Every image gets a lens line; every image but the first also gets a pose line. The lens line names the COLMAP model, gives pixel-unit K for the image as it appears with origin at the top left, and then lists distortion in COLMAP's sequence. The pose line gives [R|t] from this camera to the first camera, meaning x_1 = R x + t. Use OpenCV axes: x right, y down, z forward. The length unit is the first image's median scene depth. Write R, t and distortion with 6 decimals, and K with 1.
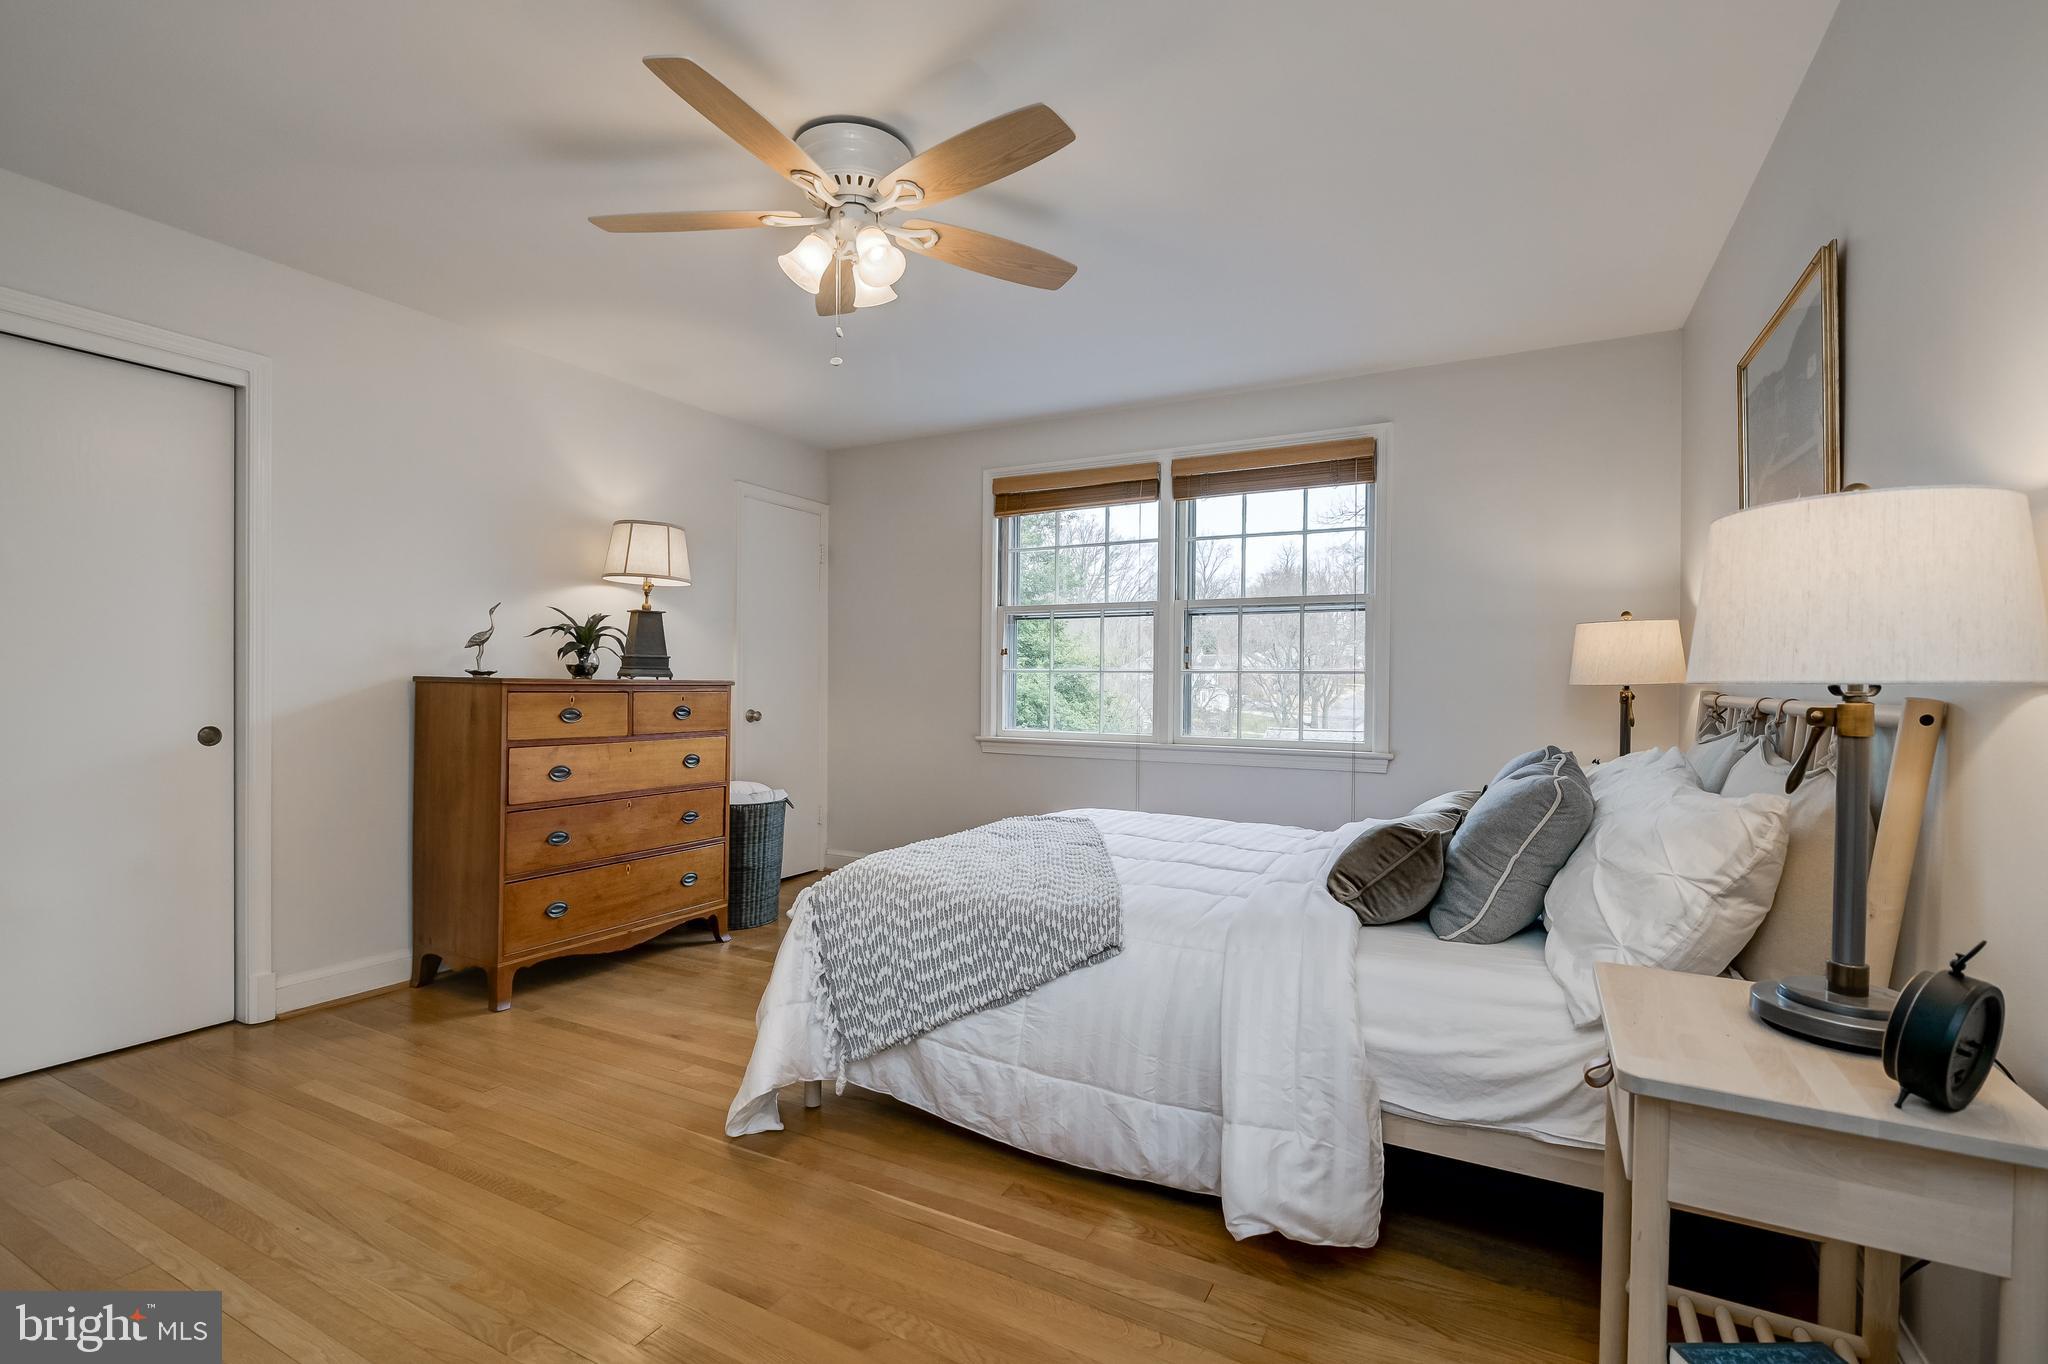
lens RADIAL K [[942.7, 0, 1016.5], [0, 942.7, 681.8], [0, 0, 1]] dist [-0.003897, -0.000052]
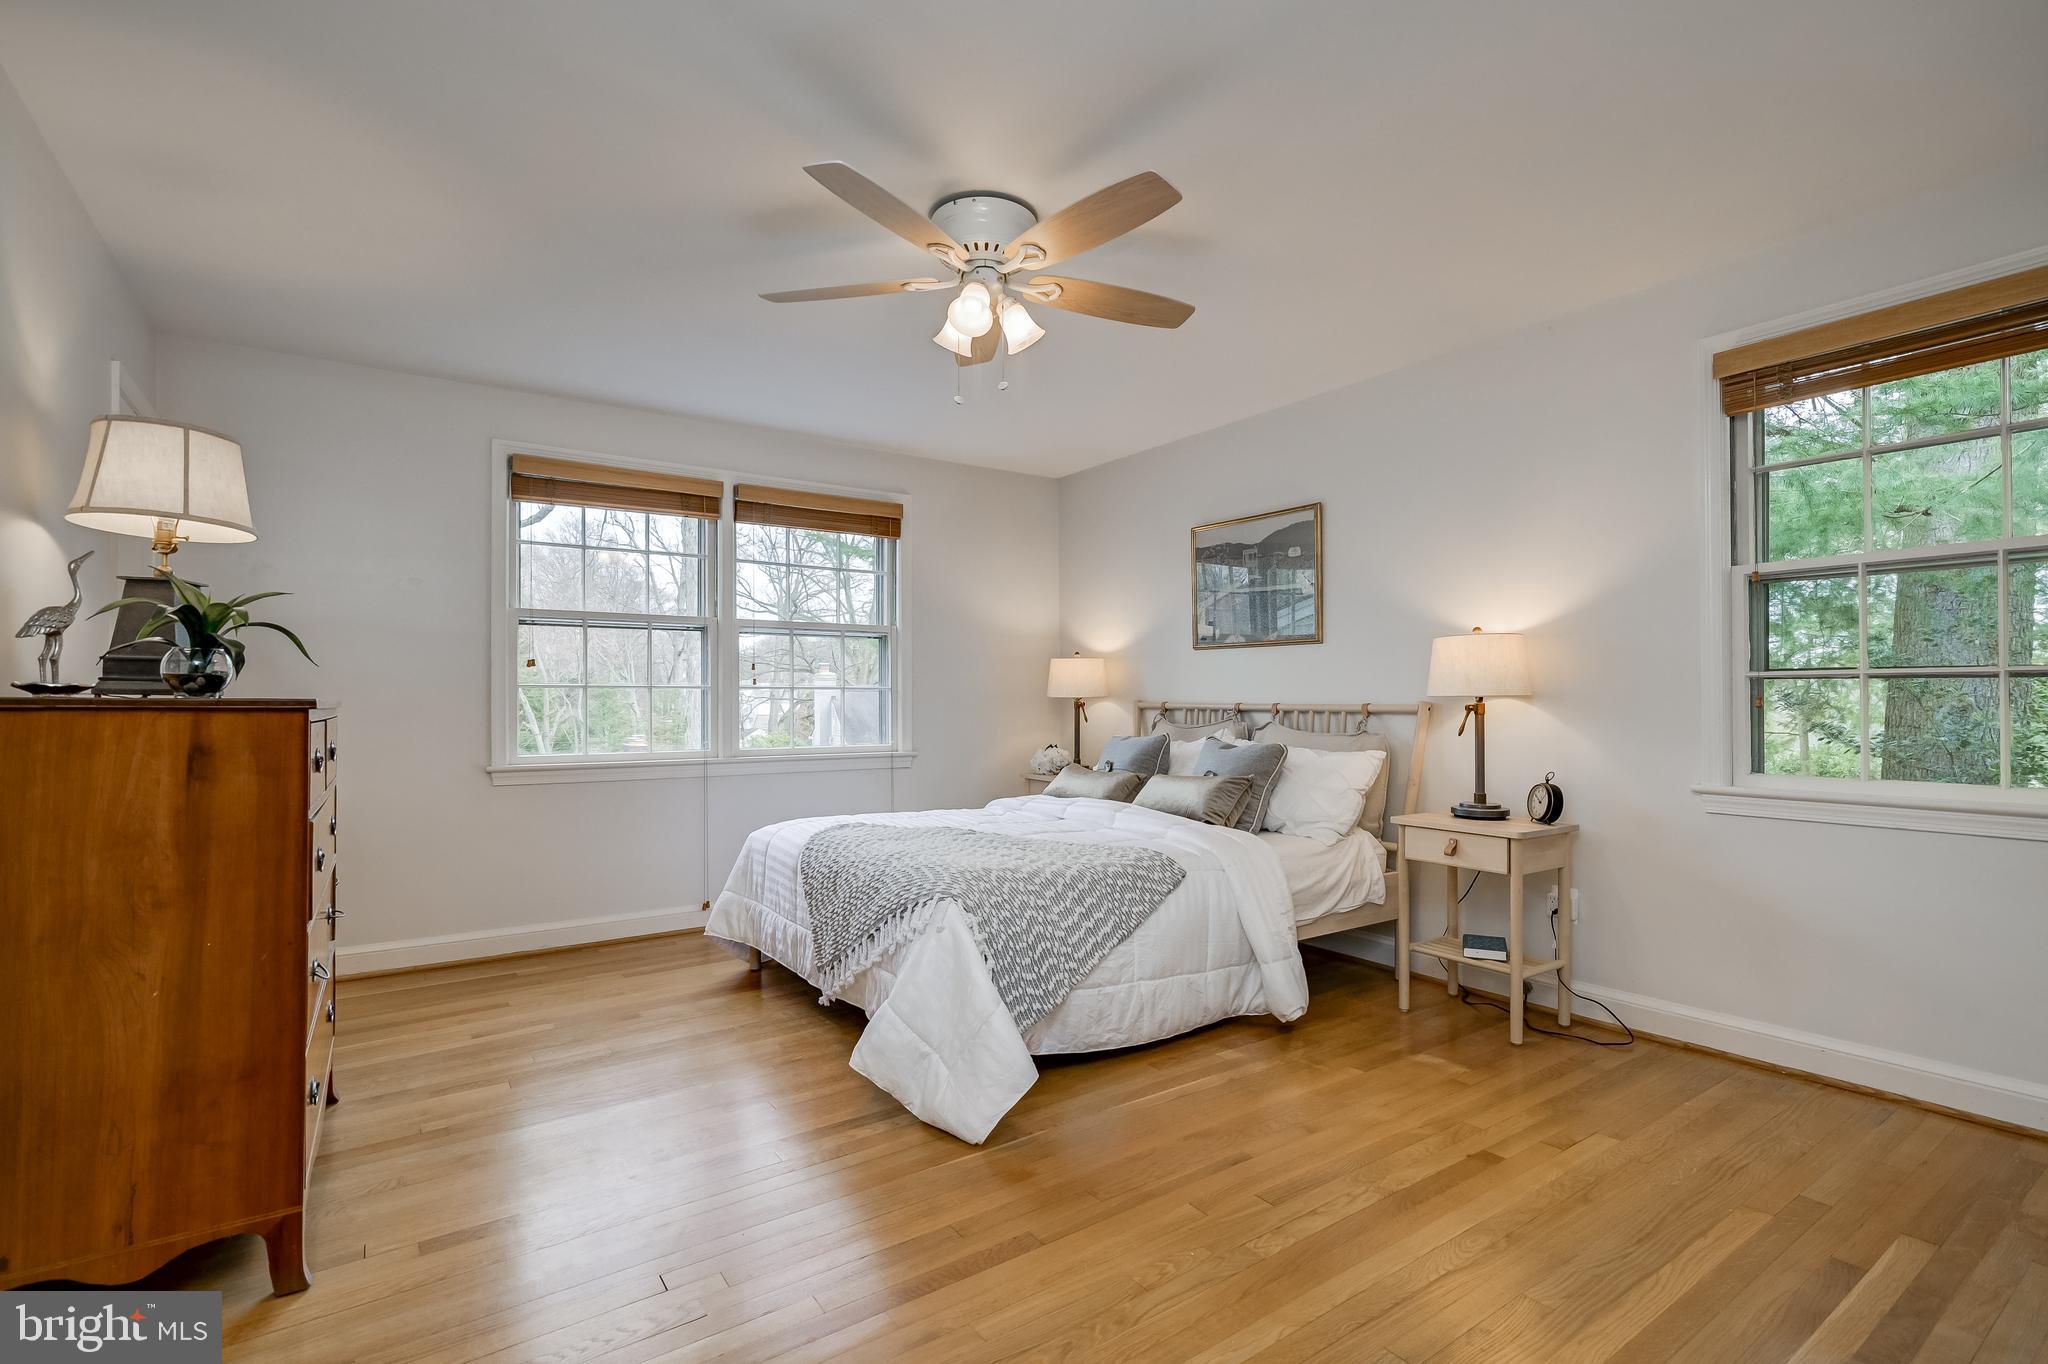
lens RADIAL K [[942.7, 0, 1010.5], [0, 942.7, 693.8], [0, 0, 1]] dist [-0.003897, -0.000052]
pose [[0.459322, -0.004305, 0.888260, -0.682759], [0.005494, 0.999983, 0.002006, -0.004695], [-0.888253, 0.003959, 0.459337, 0.284804]]
